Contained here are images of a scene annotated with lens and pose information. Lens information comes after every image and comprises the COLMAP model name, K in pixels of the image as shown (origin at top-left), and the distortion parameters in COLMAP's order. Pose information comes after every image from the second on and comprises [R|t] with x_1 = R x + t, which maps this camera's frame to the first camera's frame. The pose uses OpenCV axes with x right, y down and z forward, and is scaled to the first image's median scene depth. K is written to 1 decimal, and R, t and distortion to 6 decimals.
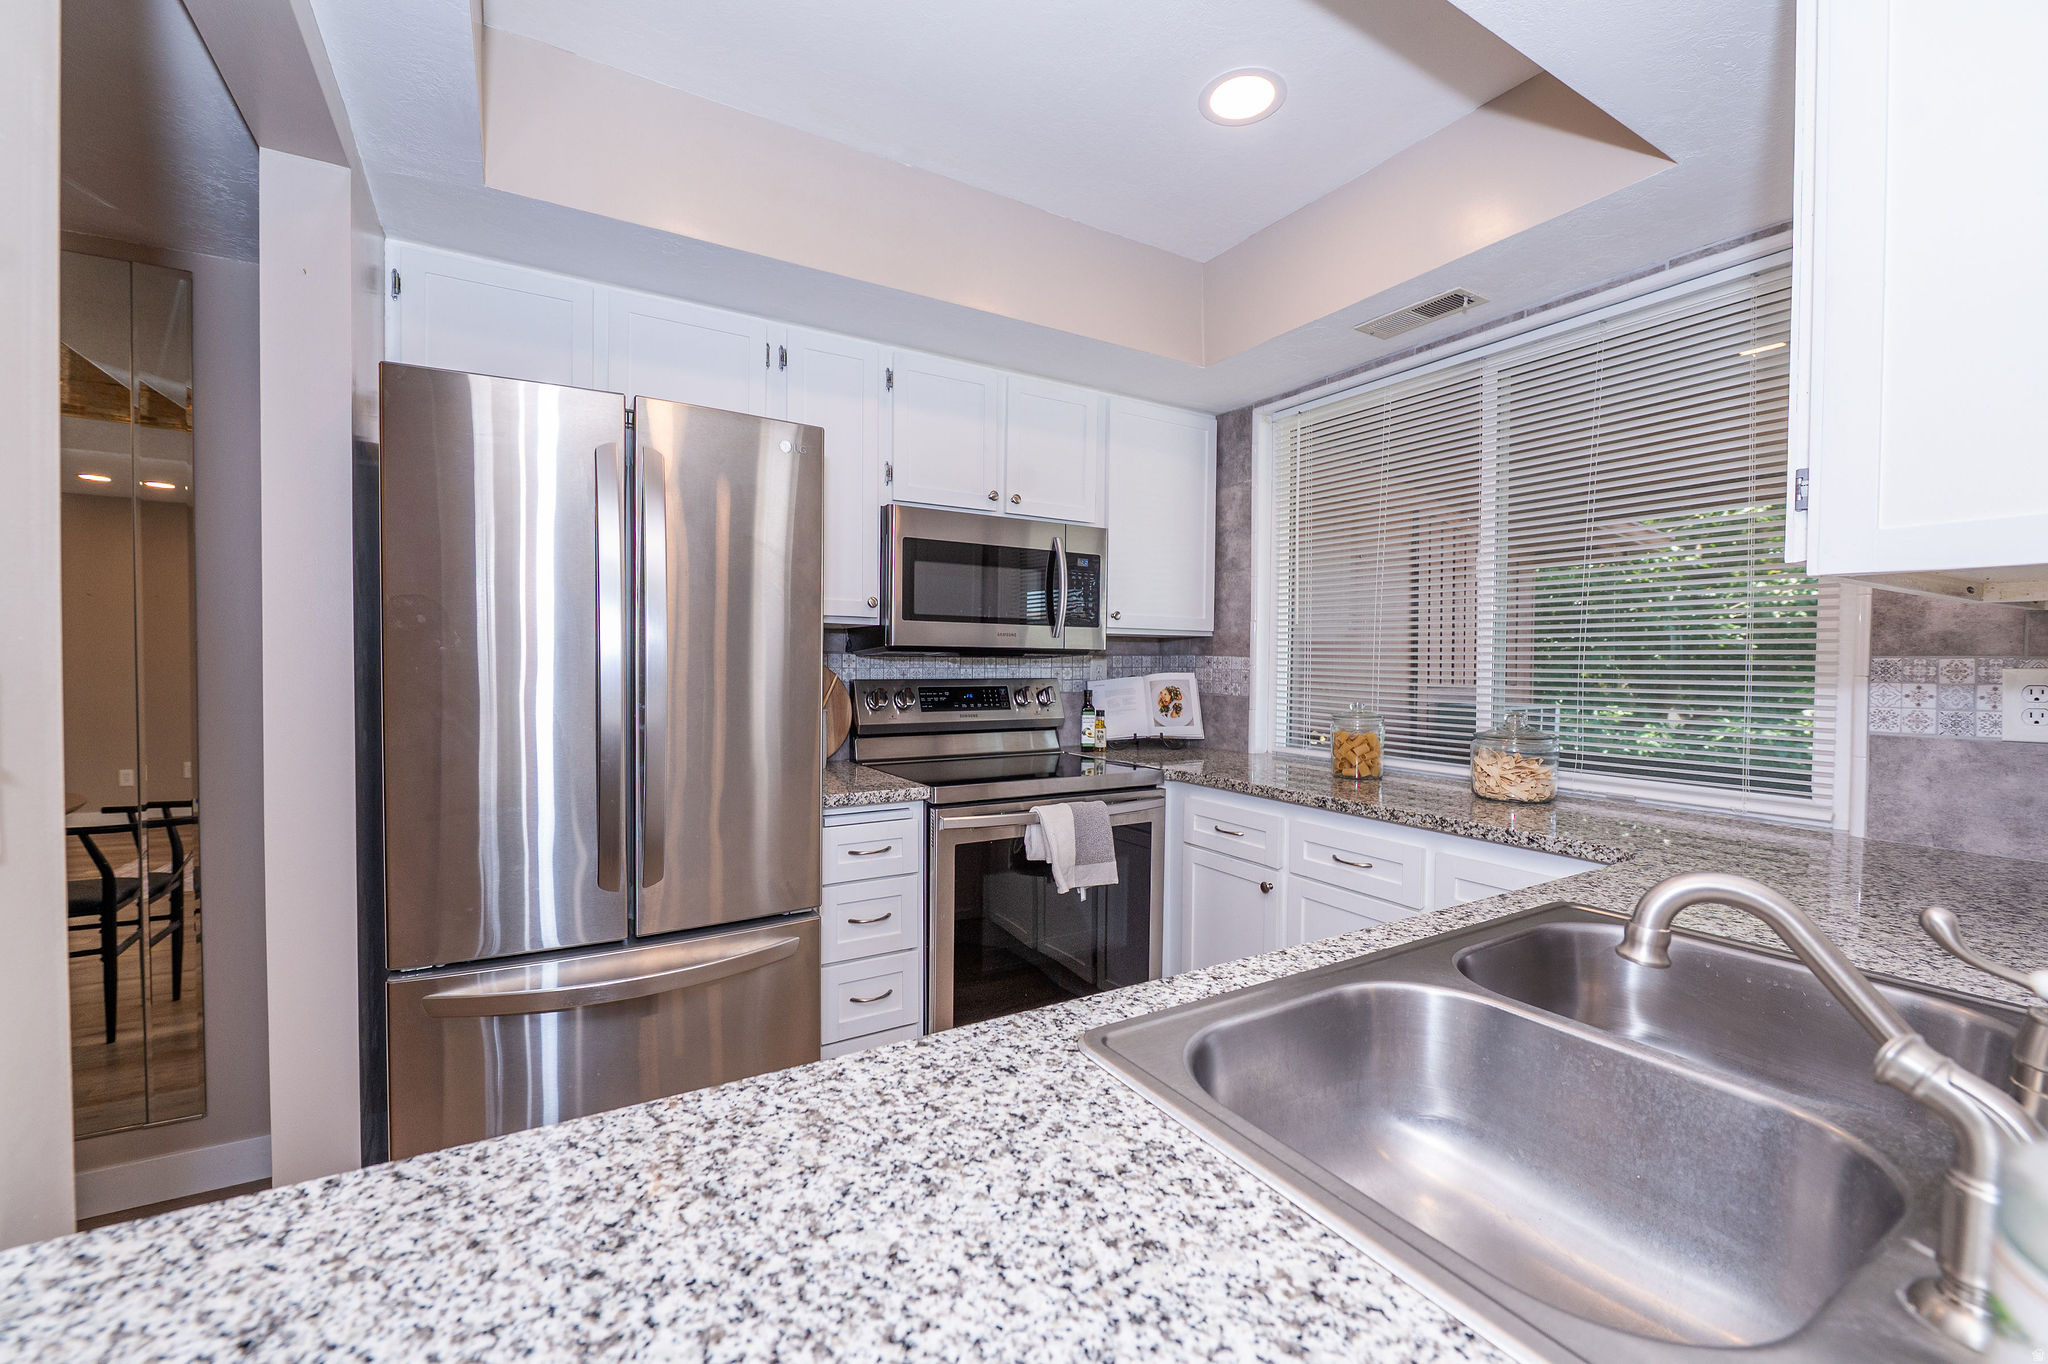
lens RADIAL K [[820.7, 0, 1022.8], [0, 820.7, 680.0], [0, 0, 1]] dist [-0.009480, 0.000027]
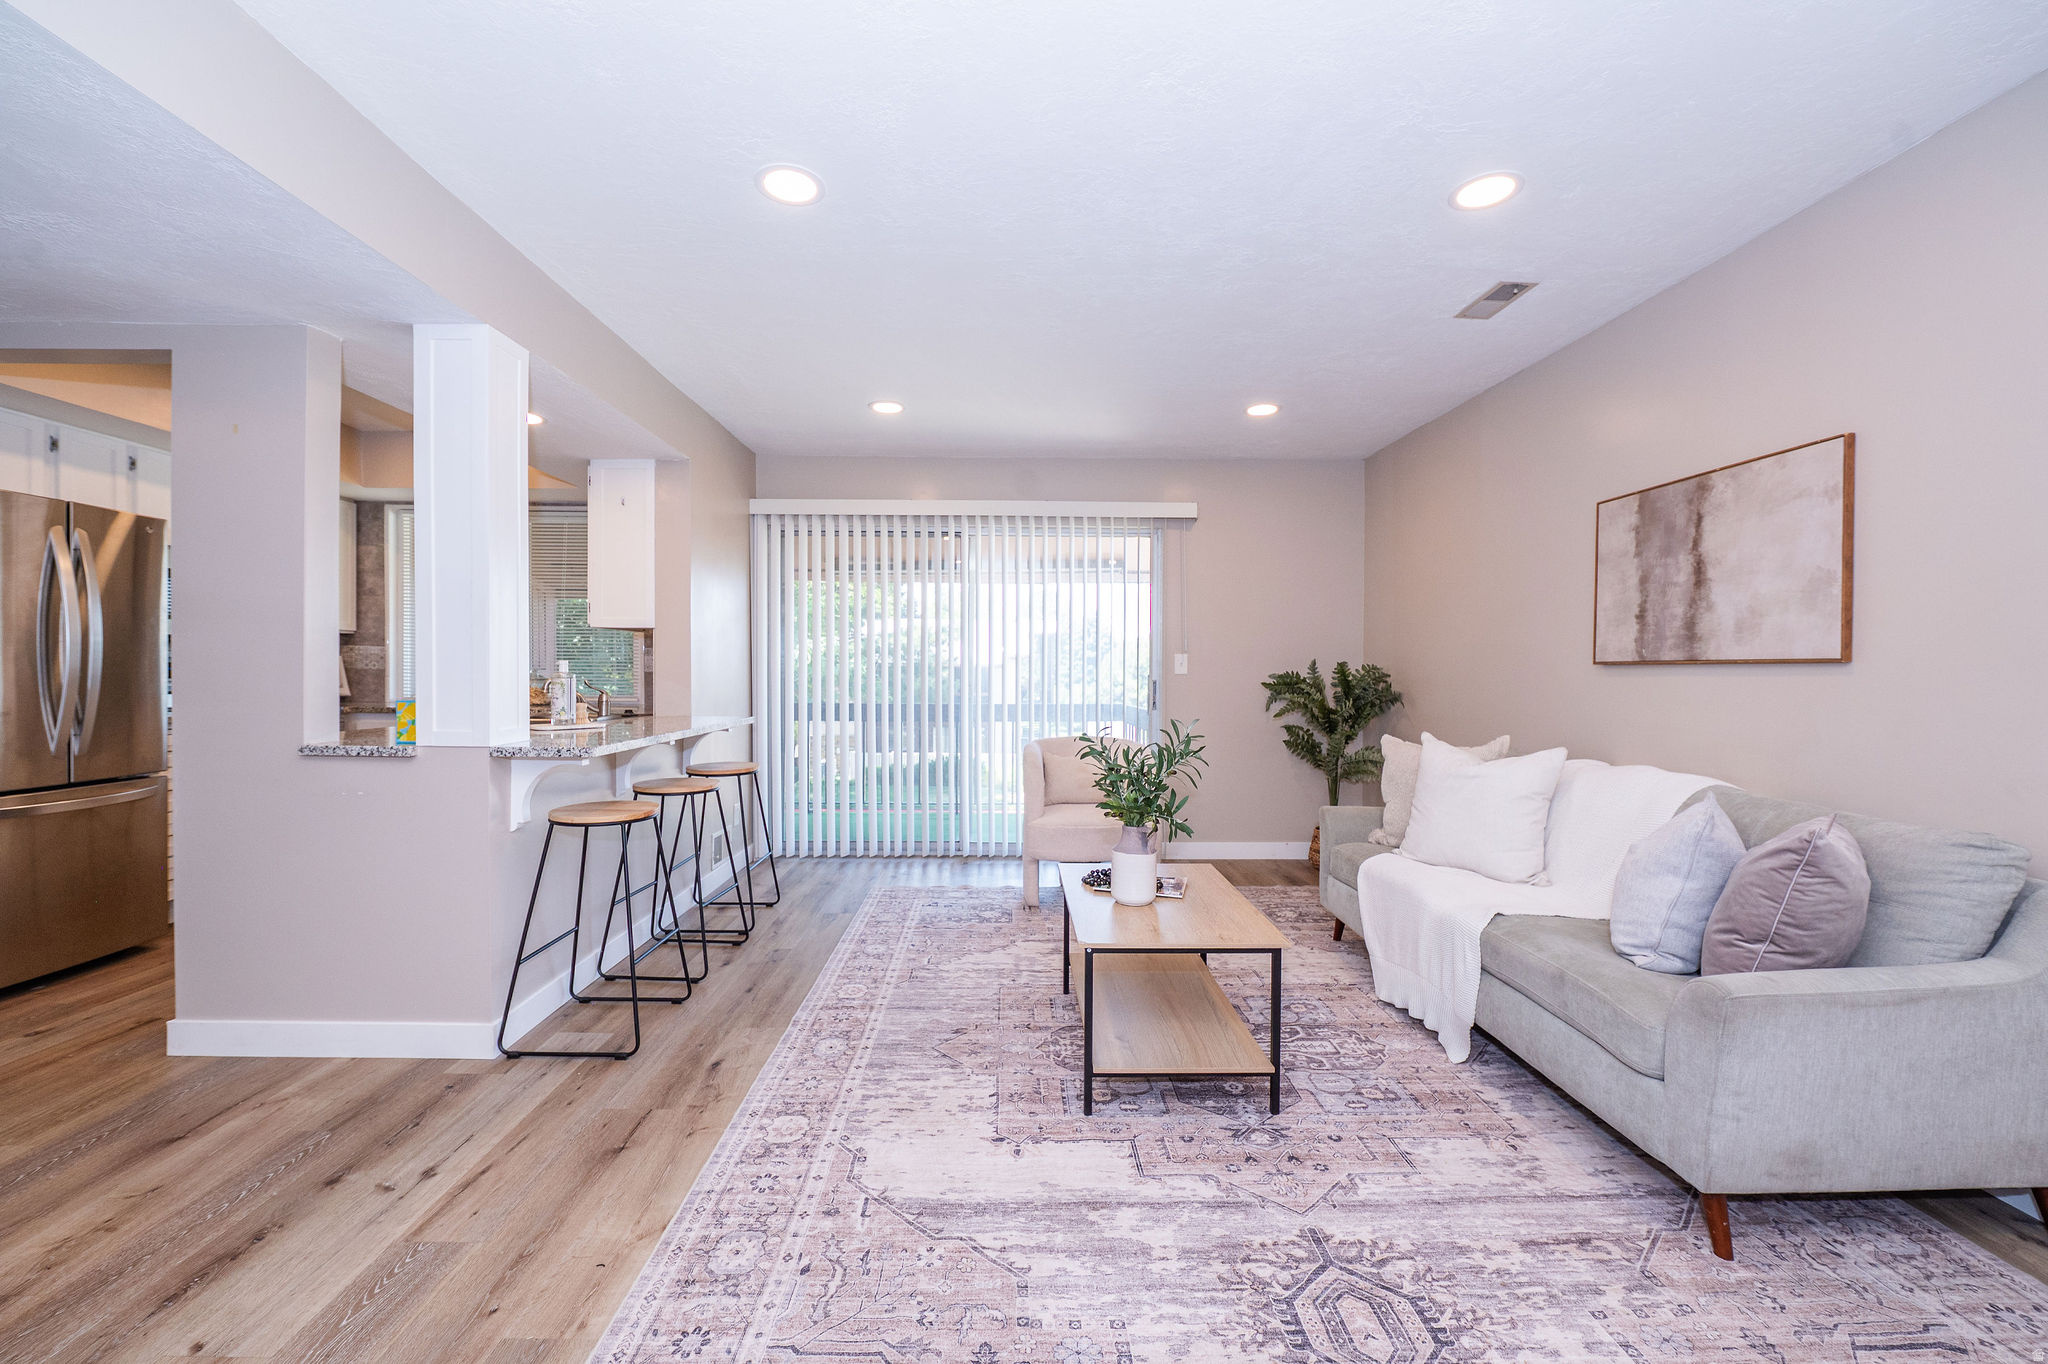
lens RADIAL K [[820.7, 0, 1025.1], [0, 820.7, 675.0], [0, 0, 1]] dist [-0.009480, 0.000027]
pose [[0.508795, -0.012333, 0.860799, -0.507350], [0.024518, 0.999699, -0.000169, 0.064415], [-0.860538, 0.021191, 0.508945, -1.015660]]
